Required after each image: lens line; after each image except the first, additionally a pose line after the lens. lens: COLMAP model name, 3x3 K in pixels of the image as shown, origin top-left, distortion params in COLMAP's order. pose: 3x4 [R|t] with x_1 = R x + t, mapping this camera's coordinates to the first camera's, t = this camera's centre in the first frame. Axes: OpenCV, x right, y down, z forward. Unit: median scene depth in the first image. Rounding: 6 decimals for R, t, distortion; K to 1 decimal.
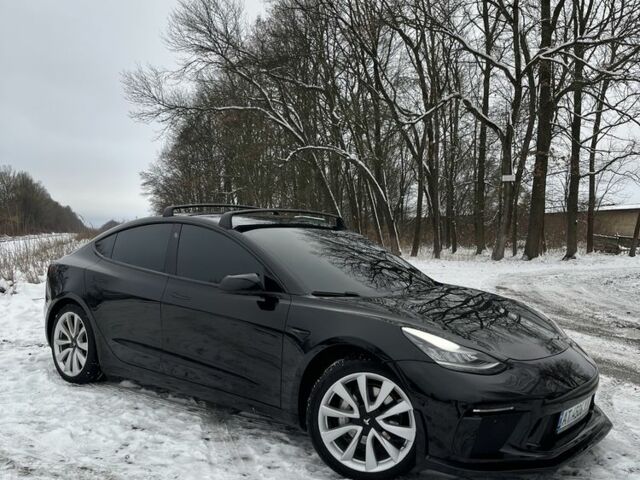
lens RADIAL K [[651.1, 0, 319.9], [0, 651.1, 205.9], [0, 0, 1]] dist [0.042236, 0.008402]
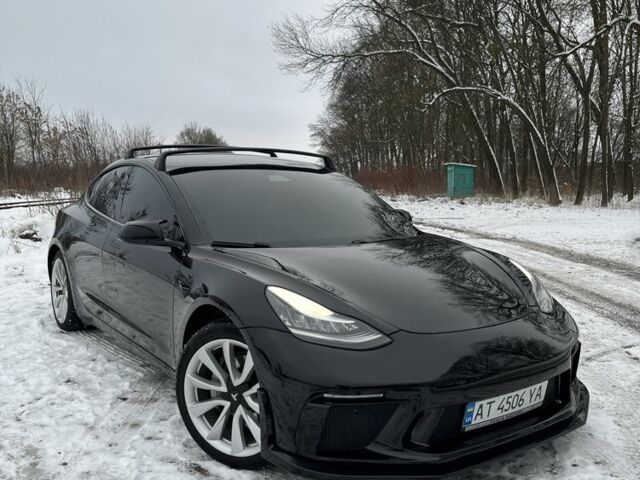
lens RADIAL K [[651.1, 0, 319.9], [0, 651.1, 205.9], [0, 0, 1]] dist [0.042236, 0.008402]
pose [[0.962326, -0.003203, -0.271878, 0.334739], [0.024126, 0.996992, 0.073648, 0.023132], [0.270824, -0.077433, 0.959509, 0.205363]]
